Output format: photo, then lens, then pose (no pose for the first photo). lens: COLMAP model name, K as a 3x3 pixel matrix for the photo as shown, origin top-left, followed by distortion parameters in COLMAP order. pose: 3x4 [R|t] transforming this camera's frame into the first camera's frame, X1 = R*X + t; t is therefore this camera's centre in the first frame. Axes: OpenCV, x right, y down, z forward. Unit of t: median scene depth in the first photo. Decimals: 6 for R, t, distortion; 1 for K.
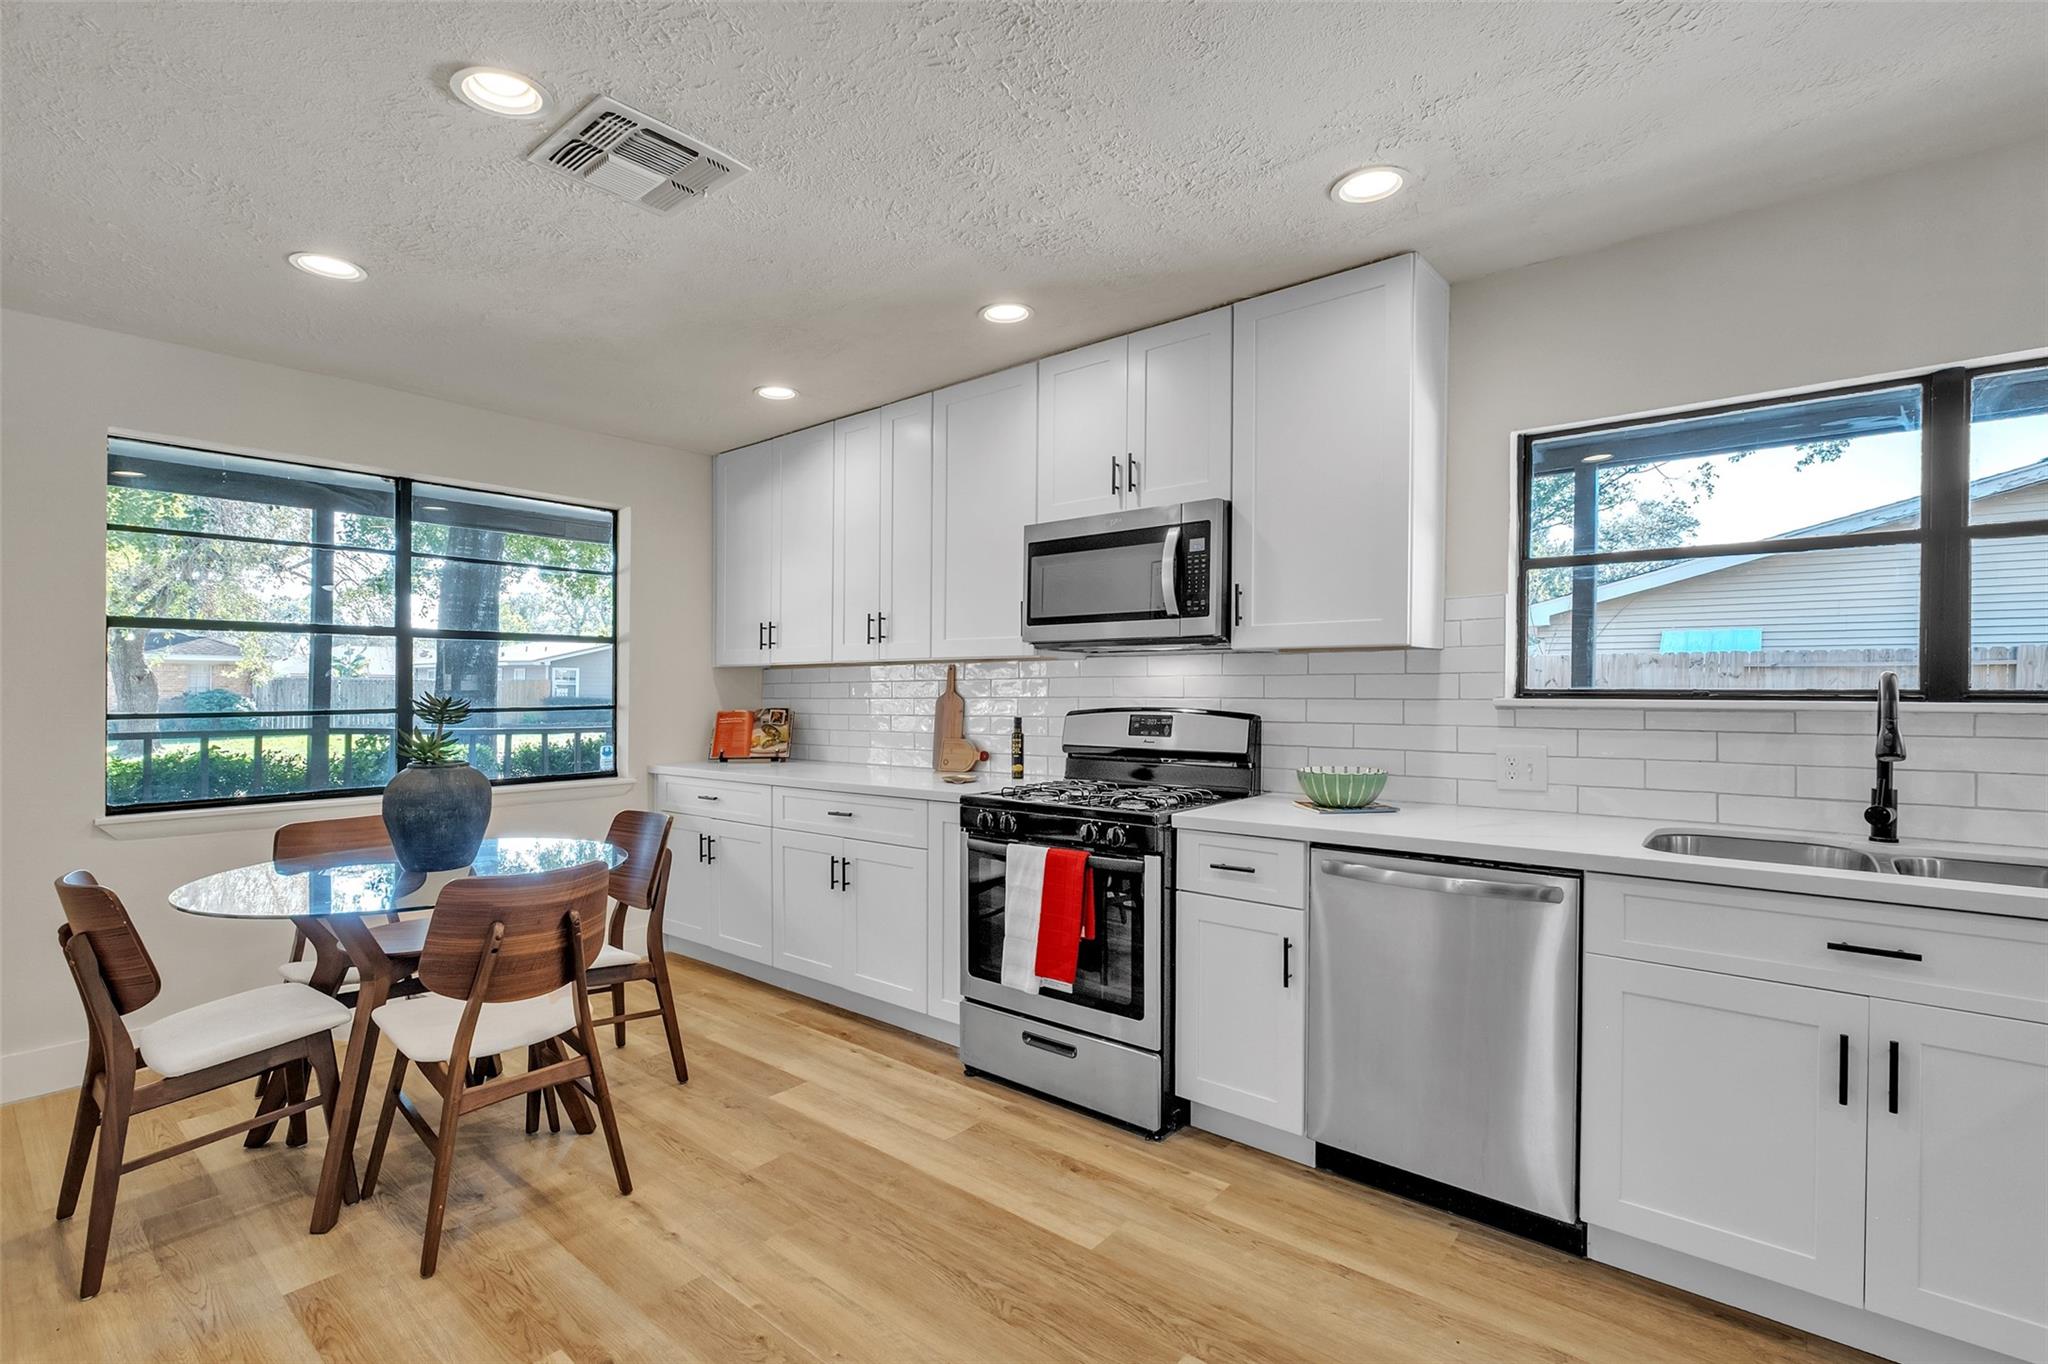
lens RADIAL K [[936.0, 0, 1039.3], [0, 936.0, 785.6], [0, 0, 1]] dist [-0.002132, -0.000401]
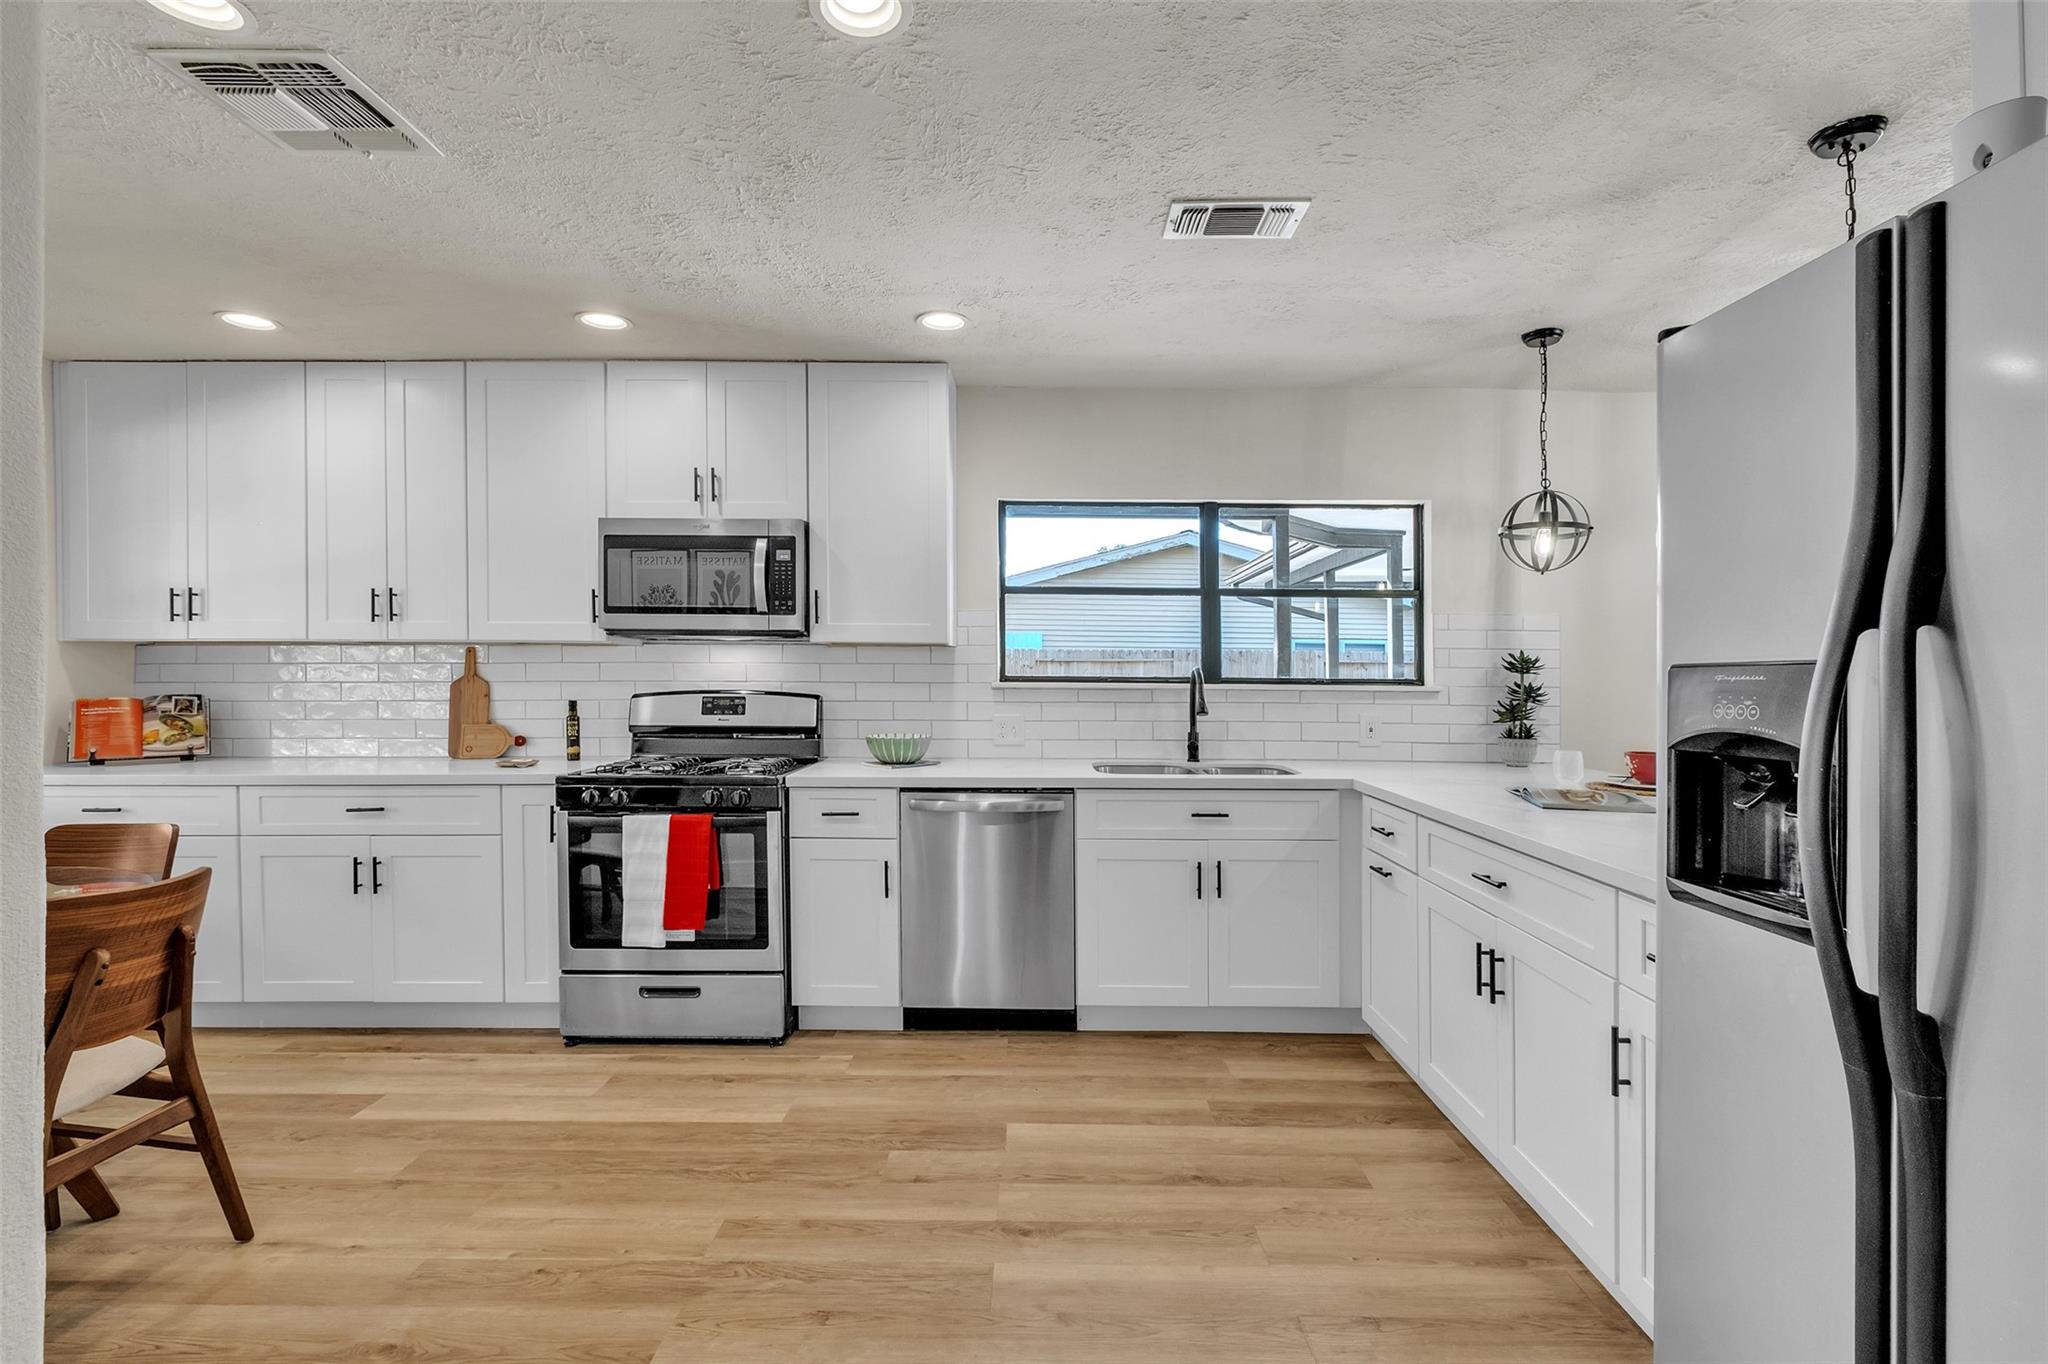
lens RADIAL K [[887.3, 0, 1062.4], [0, 887.3, 821.2], [0, 0, 1]] dist [-0.001774, -0.000409]
pose [[0.761360, -0.099085, 0.640713, -0.312679], [0.060350, 0.994793, 0.082129, 0.014405], [-0.645515, -0.023863, 0.763375, -0.120799]]
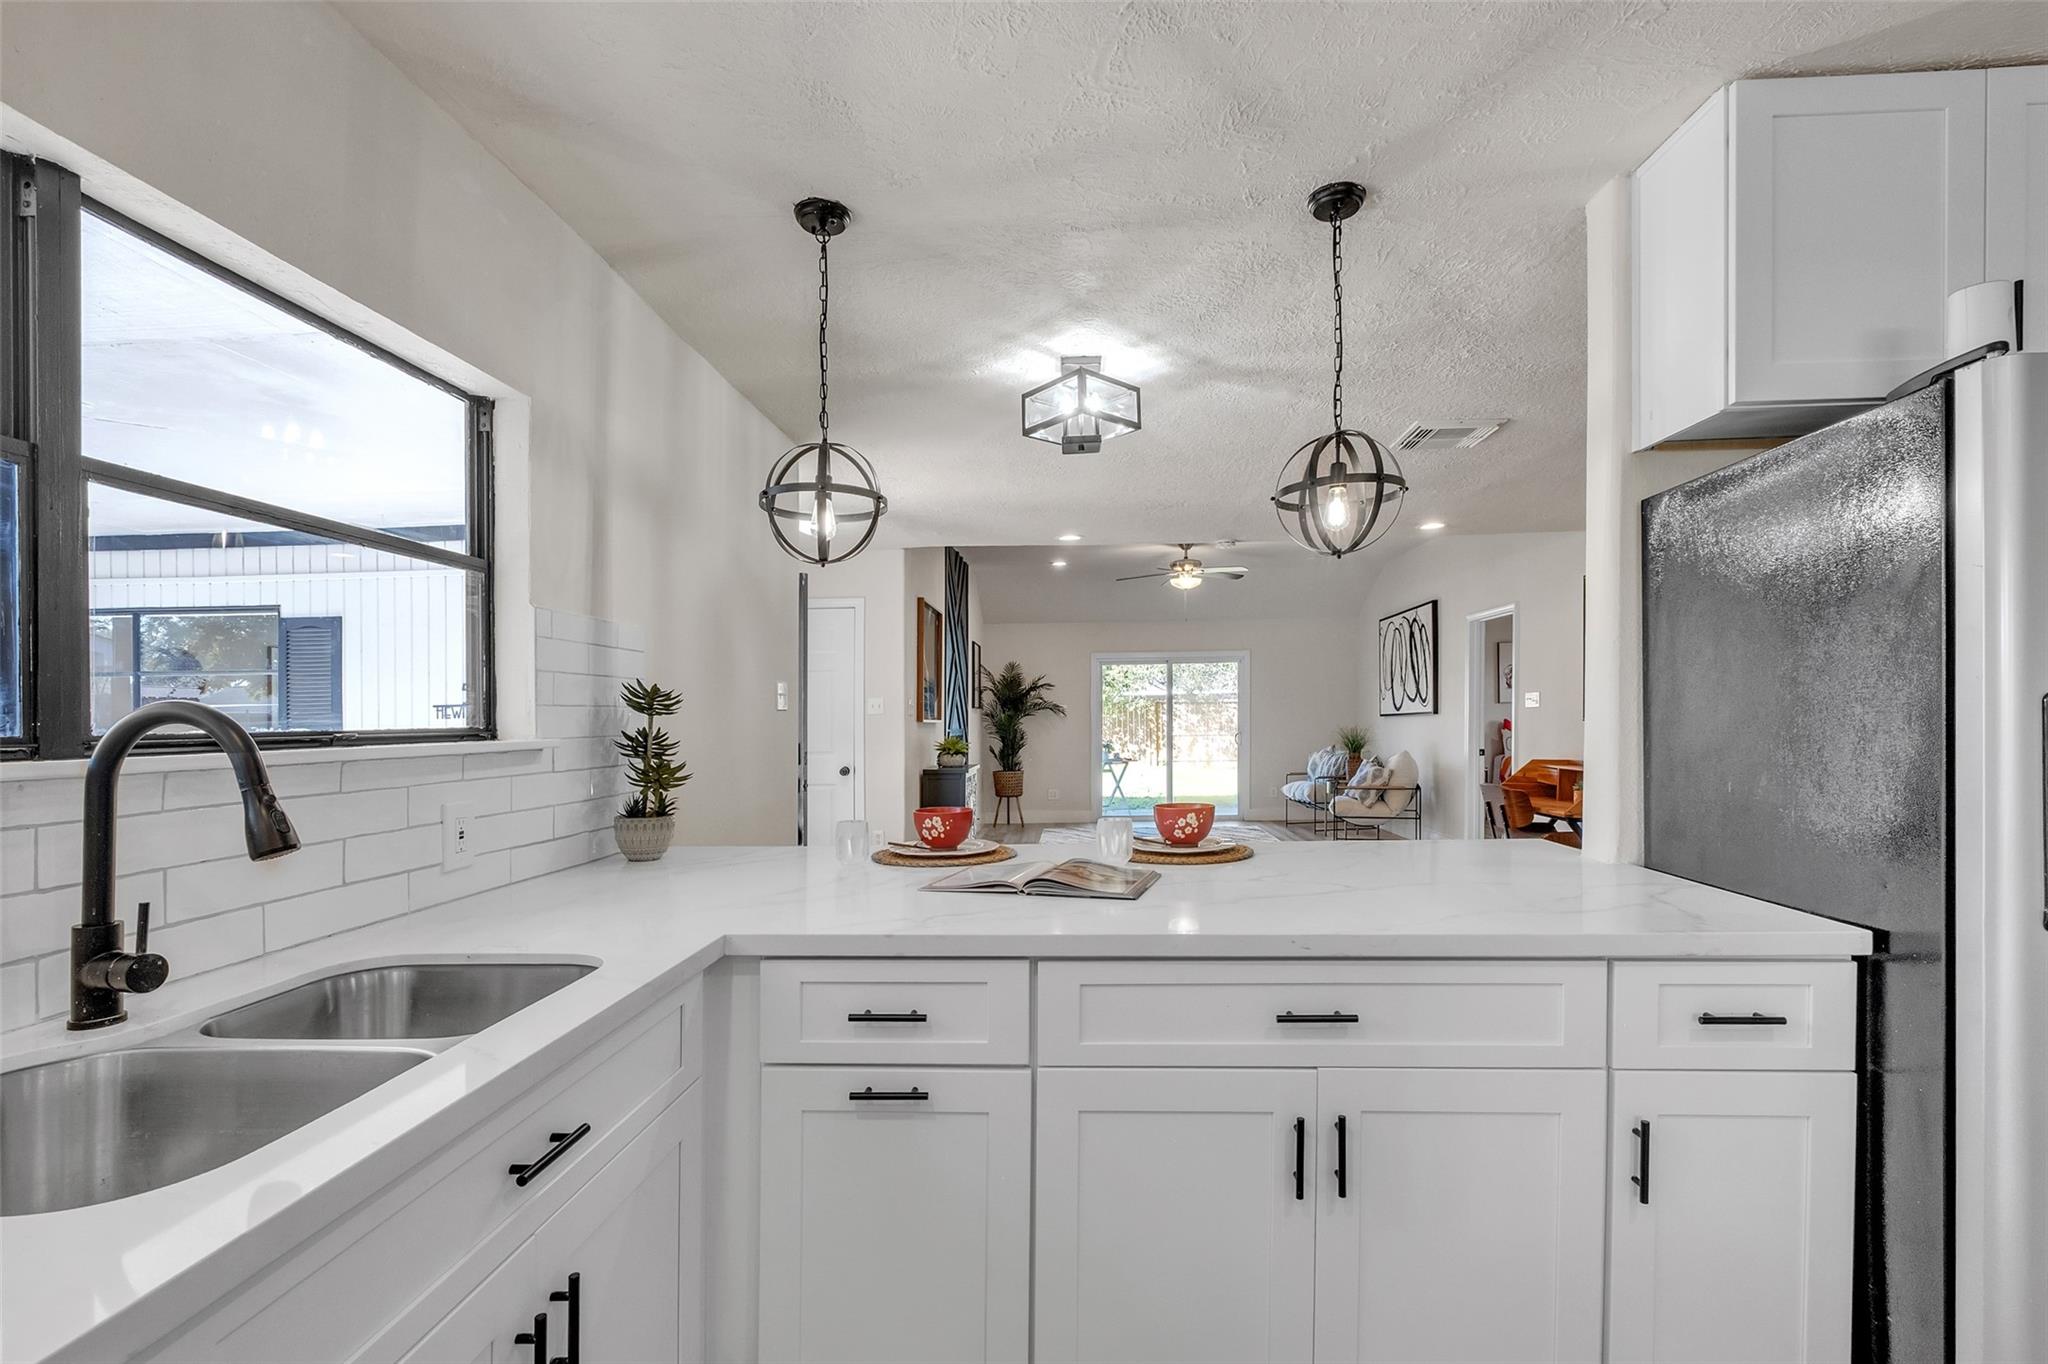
lens RADIAL K [[959.9, 0, 1010.6], [0, 959.9, 754.2], [0, 0, 1]] dist [-0.000502, -0.000139]
pose [[-0.596759, -0.023334, 0.802081, 0.138023], [0.095955, 0.990329, 0.100203, -0.074531], [-0.796663, 0.136761, -0.588749, 0.701262]]
